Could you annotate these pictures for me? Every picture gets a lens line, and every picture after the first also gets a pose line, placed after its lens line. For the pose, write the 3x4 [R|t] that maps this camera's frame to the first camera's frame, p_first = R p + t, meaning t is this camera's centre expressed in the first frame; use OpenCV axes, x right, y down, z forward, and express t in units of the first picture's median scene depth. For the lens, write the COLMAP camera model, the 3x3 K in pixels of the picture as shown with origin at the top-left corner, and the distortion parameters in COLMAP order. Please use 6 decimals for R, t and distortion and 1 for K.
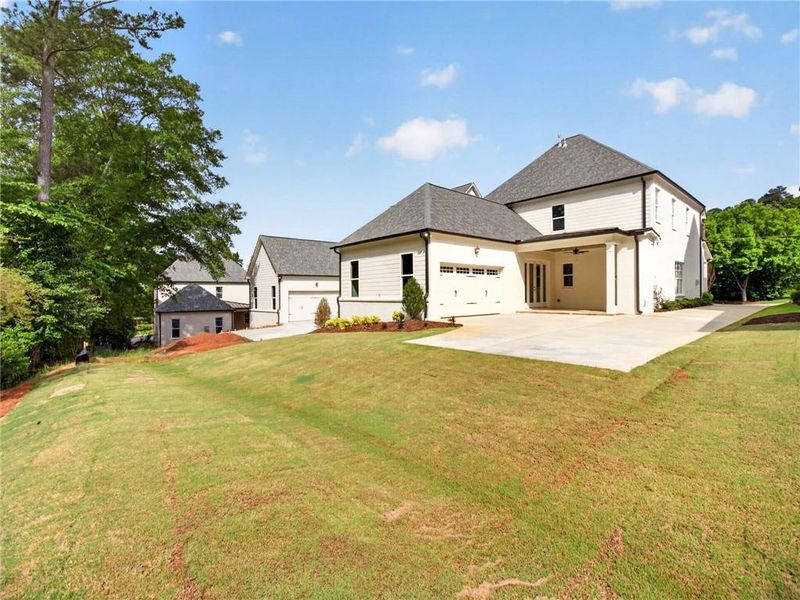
lens RADIAL K [[376.4, 0, 395.7], [0, 376.4, 300.0], [0, 0, 1]] dist [-0.000954, 0.007310]
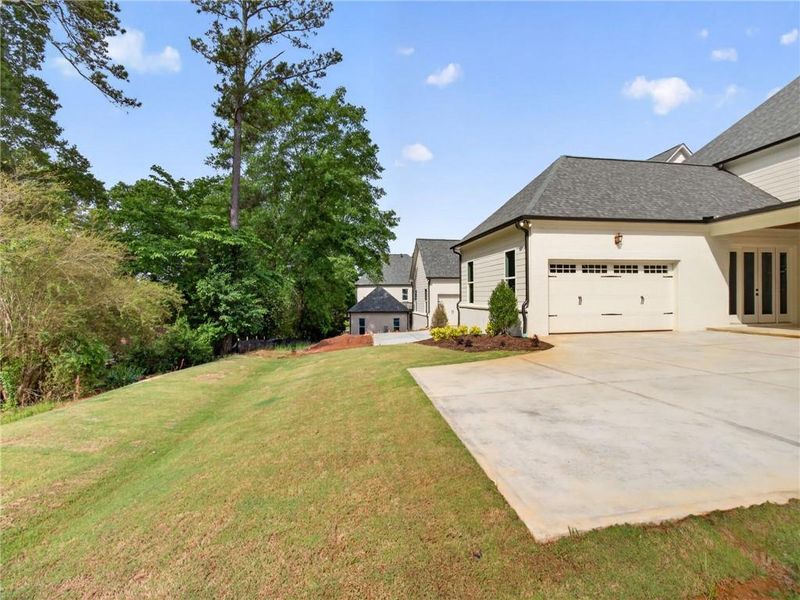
lens RADIAL K [[376.4, 0, 401.7], [0, 376.4, 296.4], [0, 0, 1]] dist [-0.000954, 0.007310]
pose [[0.851070, 0.003217, -0.525042, 0.203973], [-0.007867, 0.999947, -0.006626, -0.015038], [0.524993, 0.009770, 0.851051, 0.168055]]
